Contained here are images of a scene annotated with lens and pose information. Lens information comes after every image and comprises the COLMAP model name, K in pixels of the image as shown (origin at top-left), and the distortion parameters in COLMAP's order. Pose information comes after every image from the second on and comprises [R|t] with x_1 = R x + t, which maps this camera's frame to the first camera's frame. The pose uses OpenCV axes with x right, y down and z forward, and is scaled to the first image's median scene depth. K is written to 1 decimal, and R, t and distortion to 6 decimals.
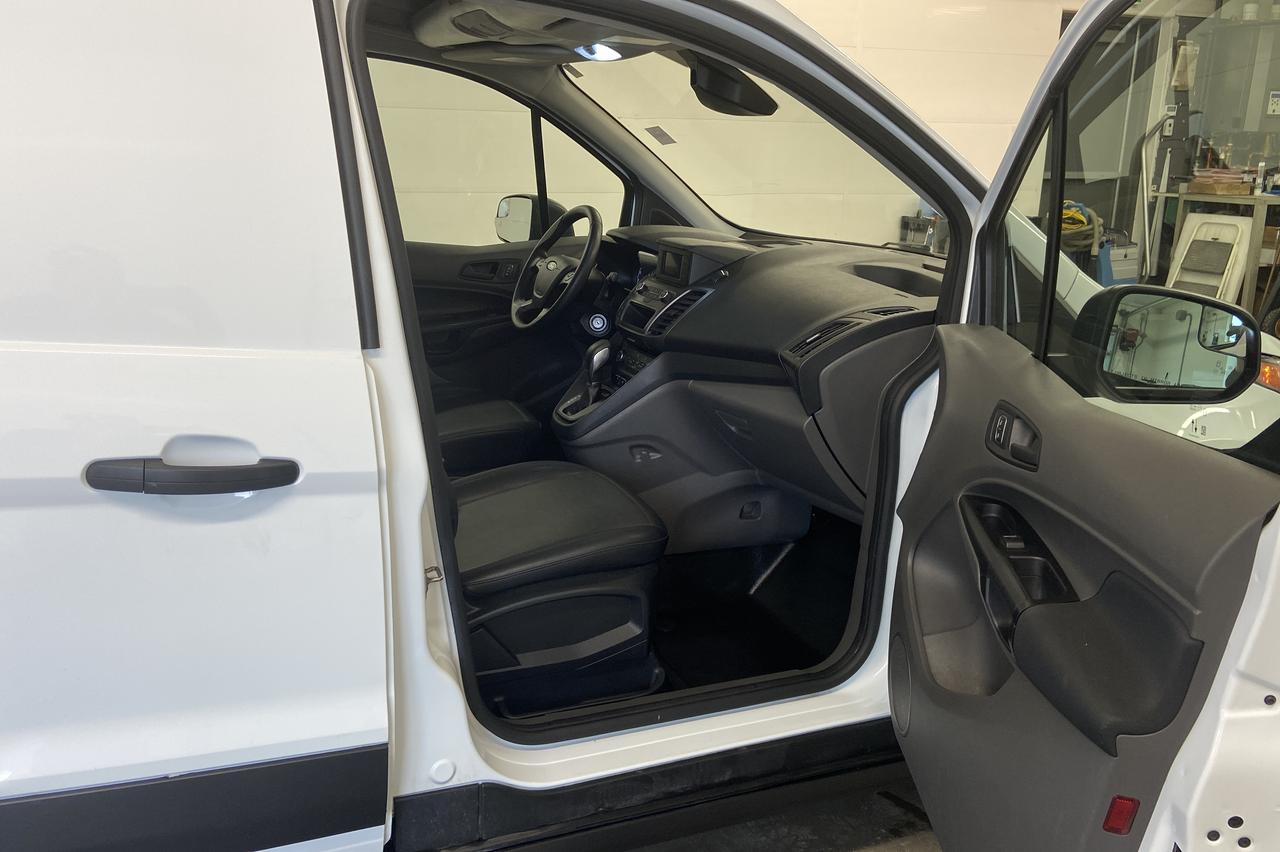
lens RADIAL K [[1087.0, 0, 640.6], [0, 1087.0, 392.9], [0, 0, 1]] dist [0.128187, -0.169368]
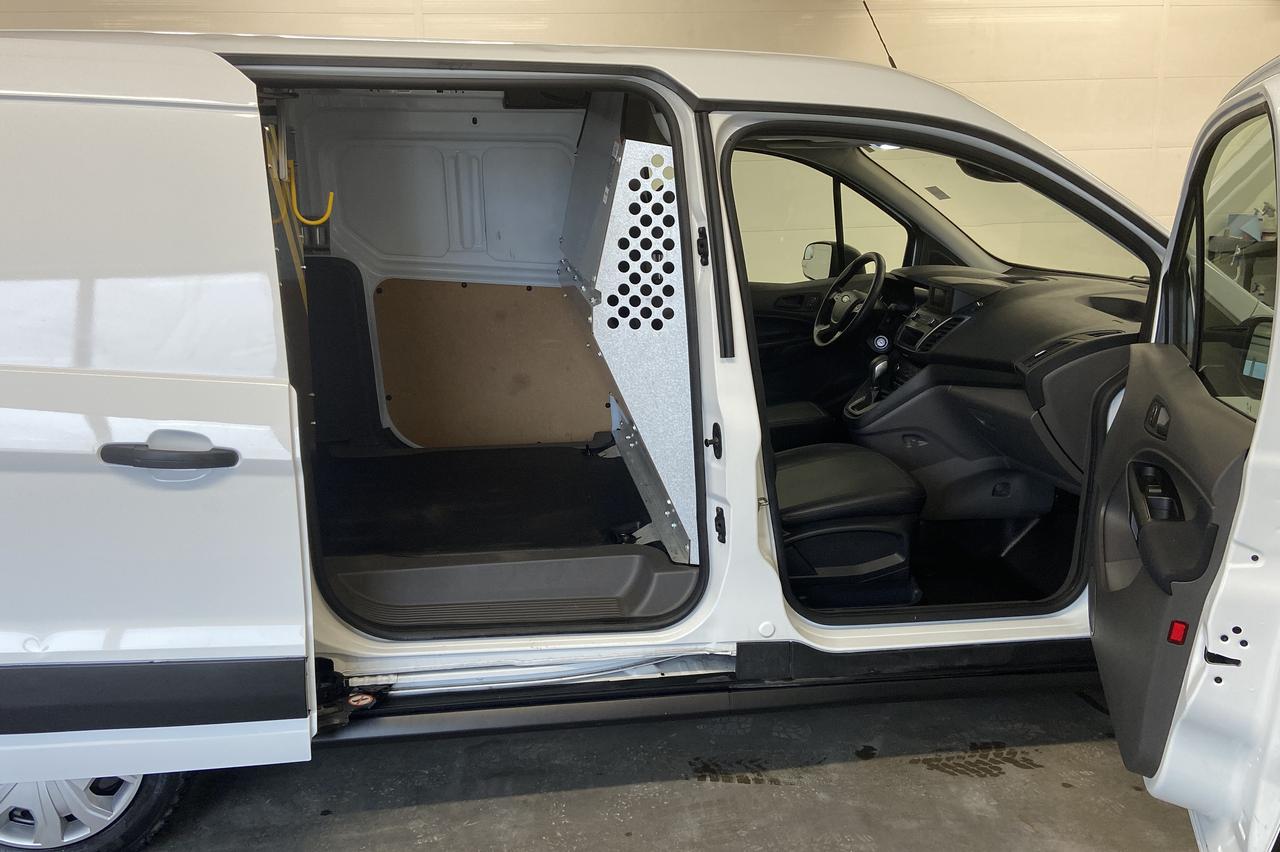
lens RADIAL K [[1087.0, 0, 640.6], [0, 1087.0, 392.9], [0, 0, 1]] dist [0.128187, -0.169368]
pose [[0.963090, 0.014973, -0.268762, 0.040718], [-0.020005, 0.999672, -0.015994, 0.025375], [0.268434, 0.020780, 0.963074, -0.372794]]
